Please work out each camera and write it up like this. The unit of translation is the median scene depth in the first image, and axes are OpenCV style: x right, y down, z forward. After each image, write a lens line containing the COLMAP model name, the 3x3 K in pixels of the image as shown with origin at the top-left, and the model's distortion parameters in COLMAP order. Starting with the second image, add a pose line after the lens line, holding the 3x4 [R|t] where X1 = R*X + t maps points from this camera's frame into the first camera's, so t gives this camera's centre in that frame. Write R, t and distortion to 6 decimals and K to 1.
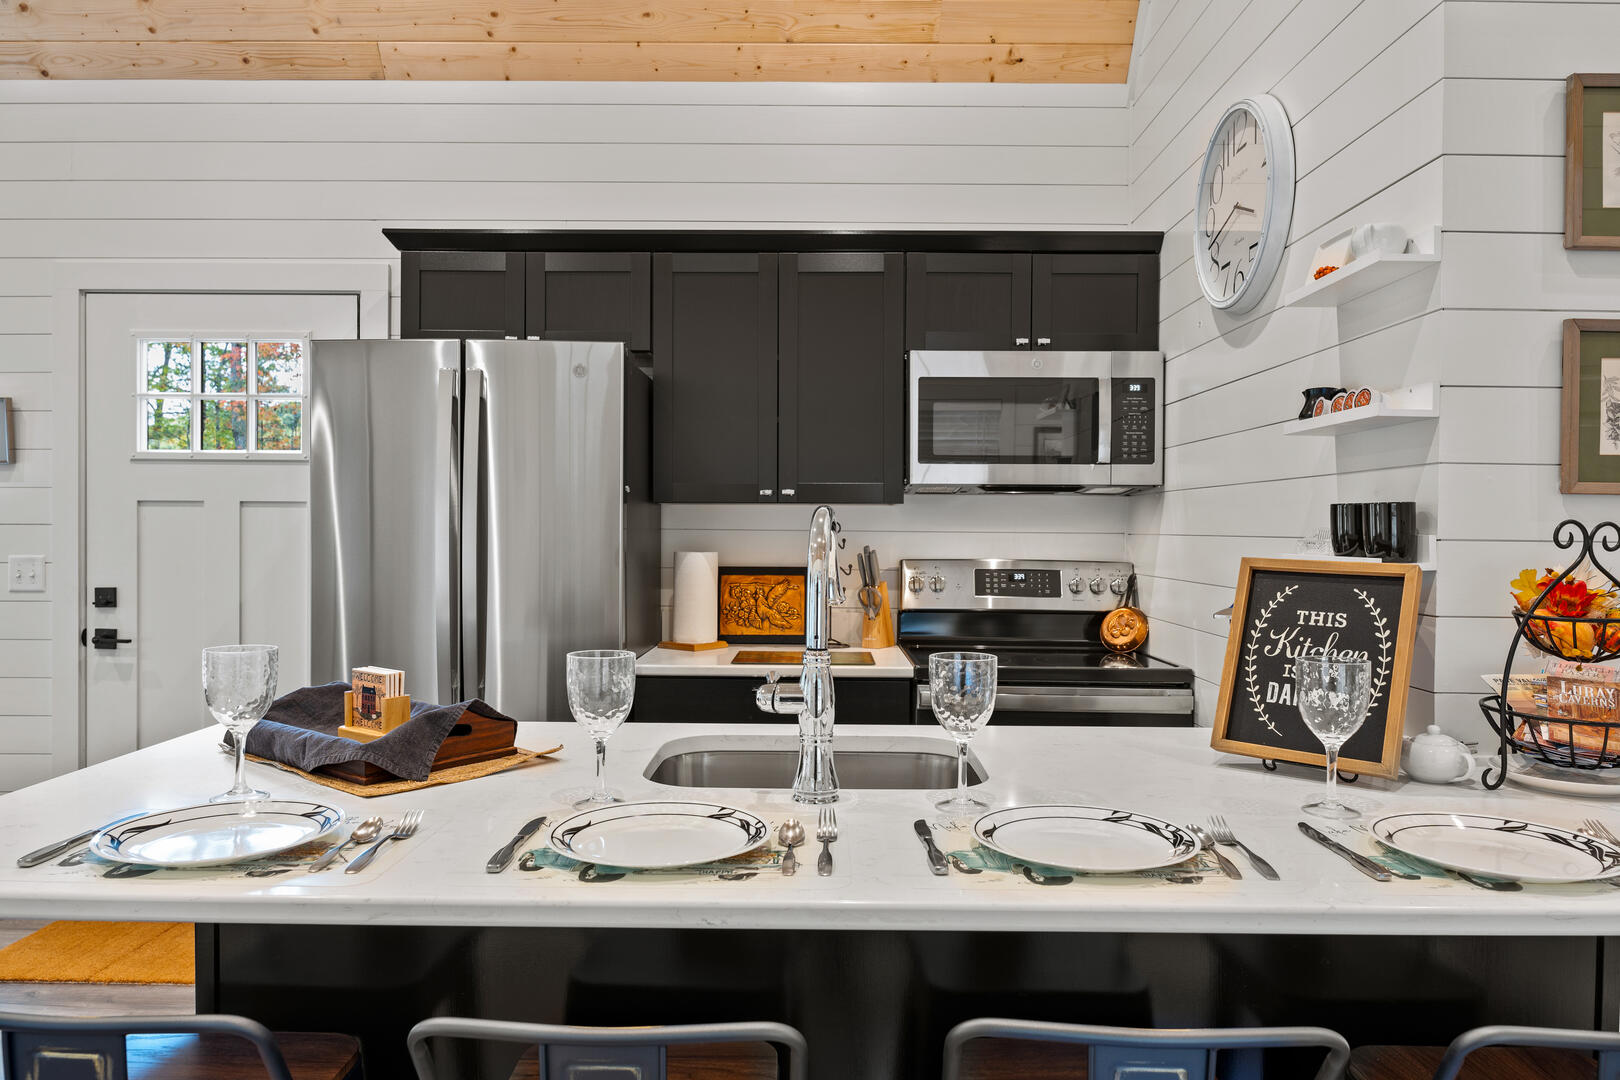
lens RADIAL K [[1084.5, 0, 804.7], [0, 1084.5, 559.7], [0, 0, 1]] dist [-0.010861, -0.003736]
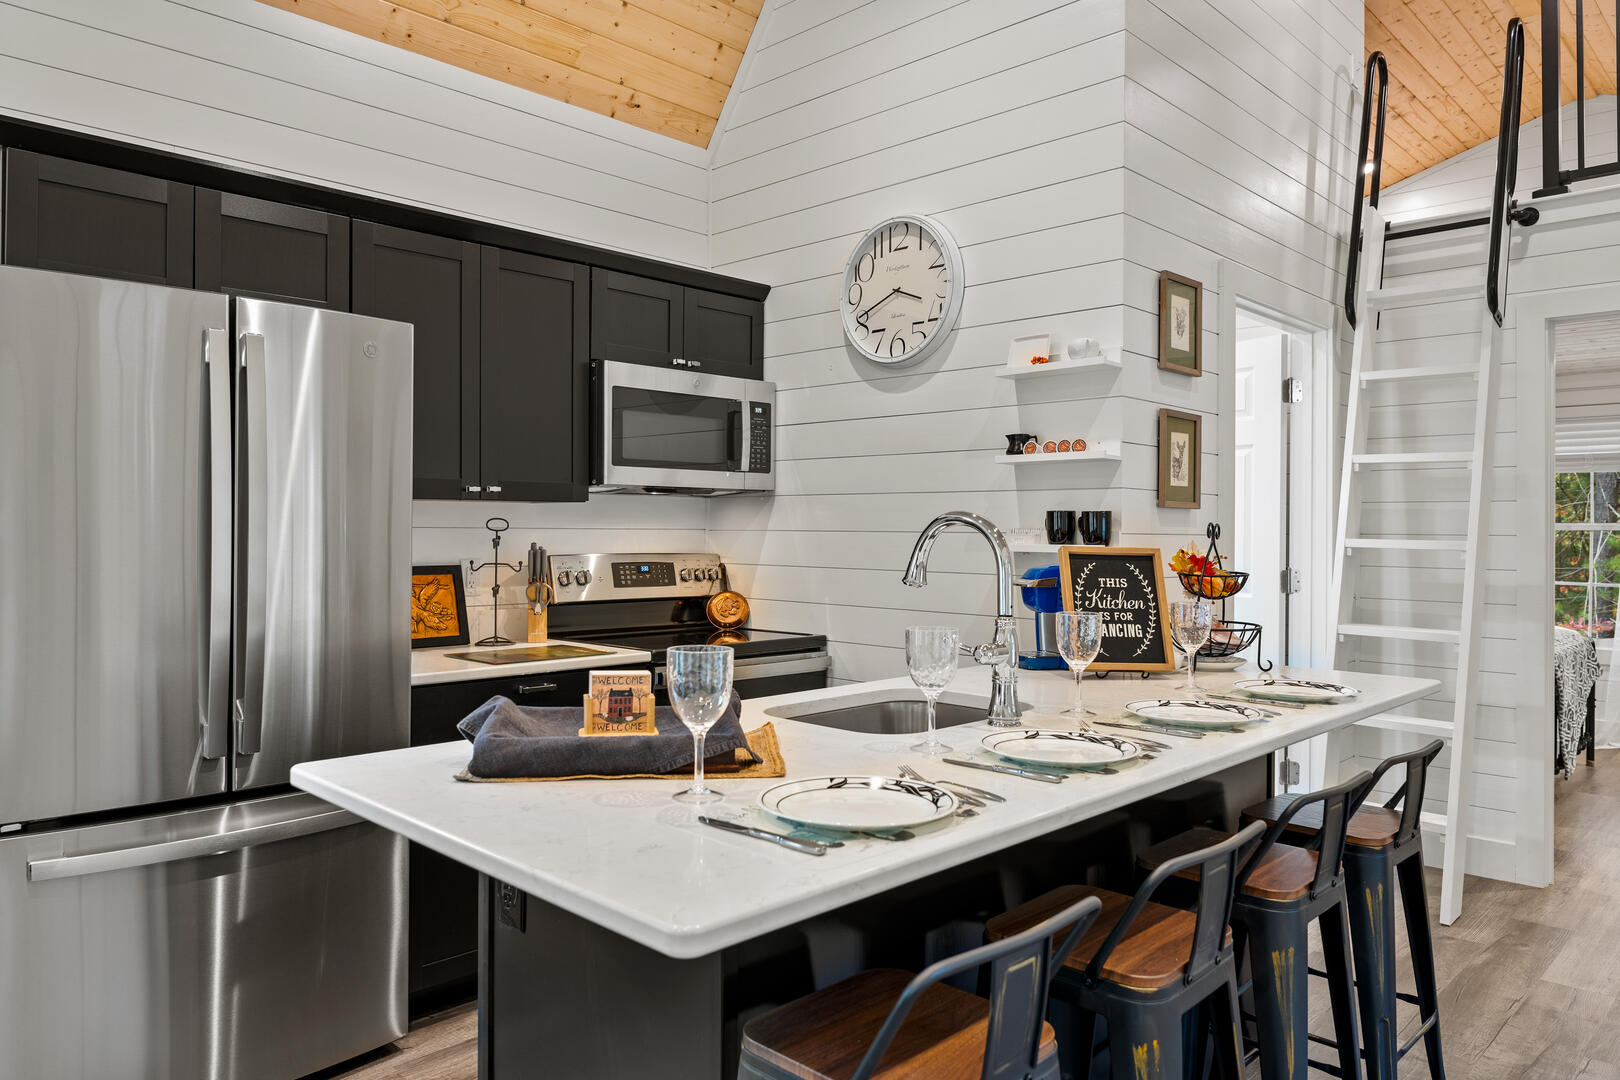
lens RADIAL K [[1121.1, 0, 810.0], [0, 1121.1, 540.0], [0, 0, 1]] dist [-0.008185, -0.000478]
pose [[0.679896, -0.010367, 0.733235, -0.575748], [0.019500, 0.999802, -0.003946, -0.006395], [-0.733049, 0.016981, 0.679964, 0.098840]]
